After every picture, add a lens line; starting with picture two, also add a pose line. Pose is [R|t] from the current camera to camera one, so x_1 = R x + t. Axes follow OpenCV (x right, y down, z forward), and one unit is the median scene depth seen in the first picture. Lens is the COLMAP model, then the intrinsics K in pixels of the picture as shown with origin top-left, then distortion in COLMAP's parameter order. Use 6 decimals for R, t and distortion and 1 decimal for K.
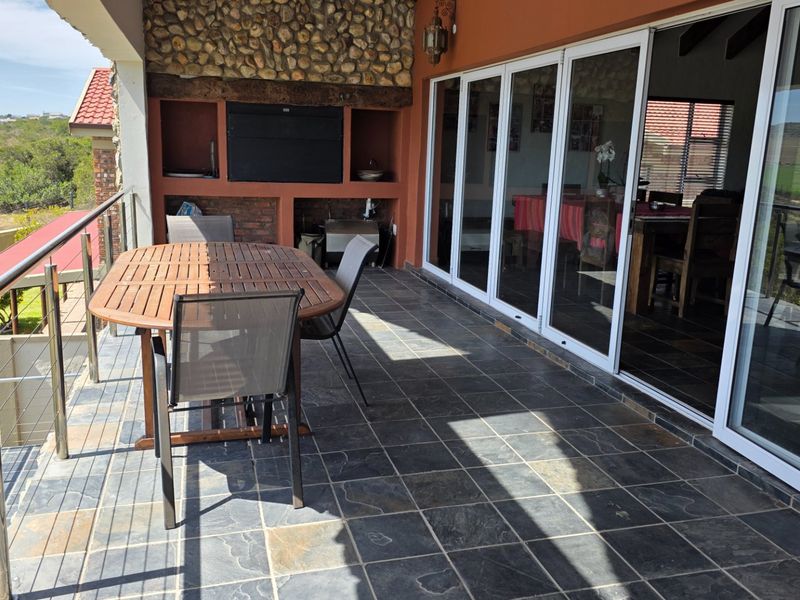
lens RADIAL K [[715.0, 0, 392.3], [0, 715.0, 301.0], [0, 0, 1]] dist [0.071011, -0.080566]
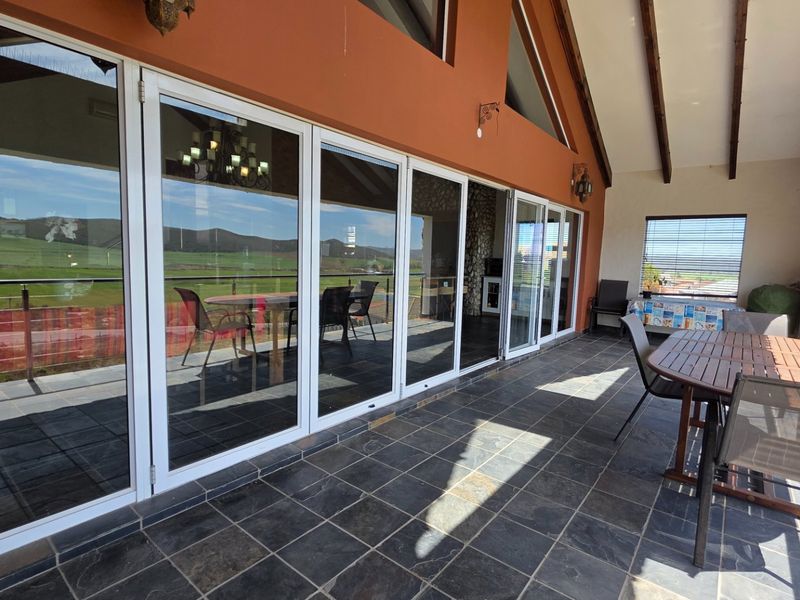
lens RADIAL K [[431.4, 0, 400.0], [0, 431.4, 300.0], [0, 0, 1]] dist [0.002721, -0.000528]
pose [[-0.601422, -0.128687, 0.788499, -0.236005], [0.119984, 0.961200, 0.248390, -0.208441], [-0.789870, 0.243995, -0.562647, 1.016136]]
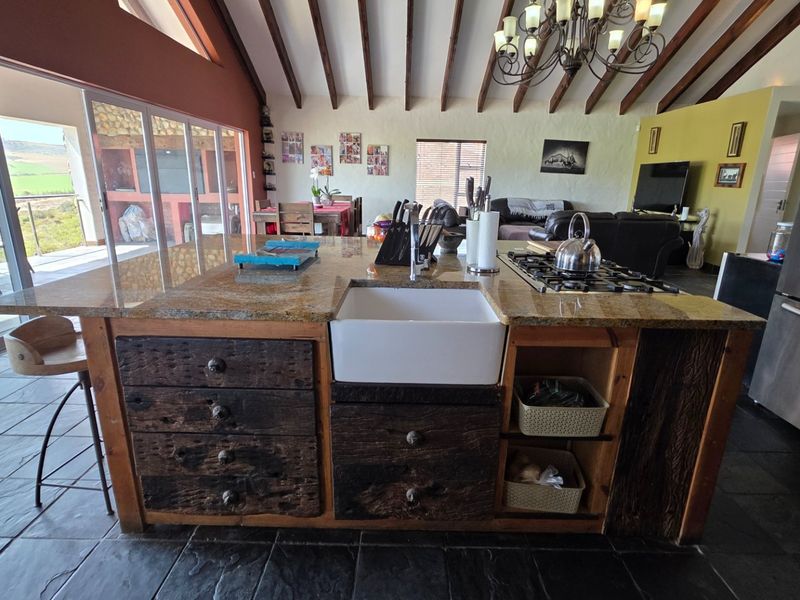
lens RADIAL K [[431.4, 0, 400.0], [0, 431.4, 300.0], [0, 0, 1]] dist [0.002721, -0.000528]
pose [[0.968324, 0.056793, -0.243154, 0.701795], [-0.043076, 0.997185, 0.061365, 0.005237], [0.245954, -0.048947, 0.968045, 0.103851]]
